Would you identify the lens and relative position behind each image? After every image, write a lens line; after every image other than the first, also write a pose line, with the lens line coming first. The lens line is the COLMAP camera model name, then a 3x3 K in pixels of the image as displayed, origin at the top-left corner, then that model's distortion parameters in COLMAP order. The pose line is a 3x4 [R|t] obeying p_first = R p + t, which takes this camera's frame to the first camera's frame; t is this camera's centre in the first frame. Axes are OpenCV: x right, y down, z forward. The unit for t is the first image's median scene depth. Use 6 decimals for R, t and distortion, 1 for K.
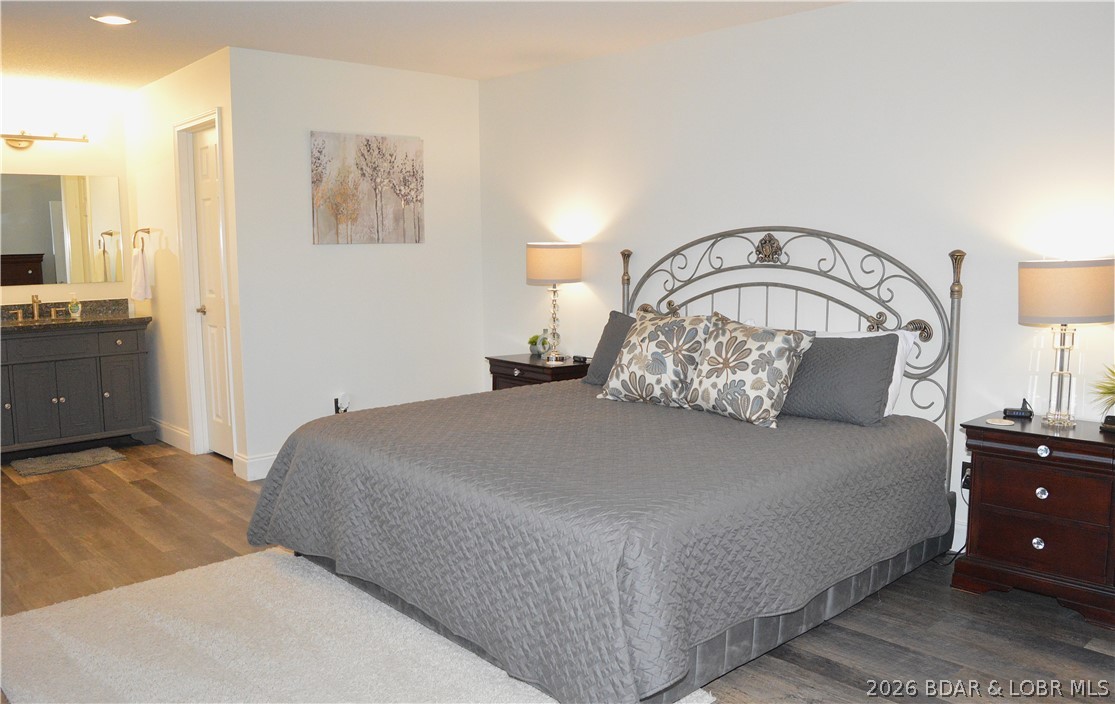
lens RADIAL K [[877.4, 0, 558.0], [0, 877.4, 351.6], [0, 0, 1]] dist [-0.017072, -0.003661]
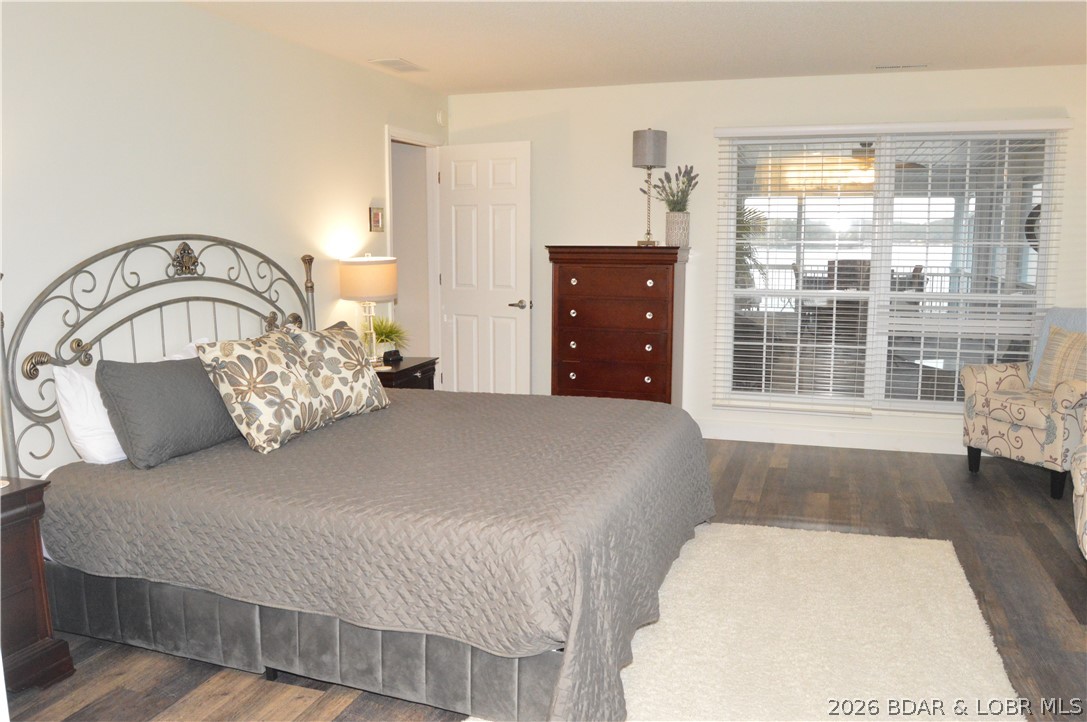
lens RADIAL K [[868.2, 0, 544.6], [0, 868.2, 361.3], [0, 0, 1]] dist [-0.098316, 0.008834]
pose [[-0.467650, -0.112554, 0.876718, -0.721289], [0.120791, 0.974417, 0.189528, -0.139801], [-0.875621, 0.194533, -0.442091, 1.108121]]
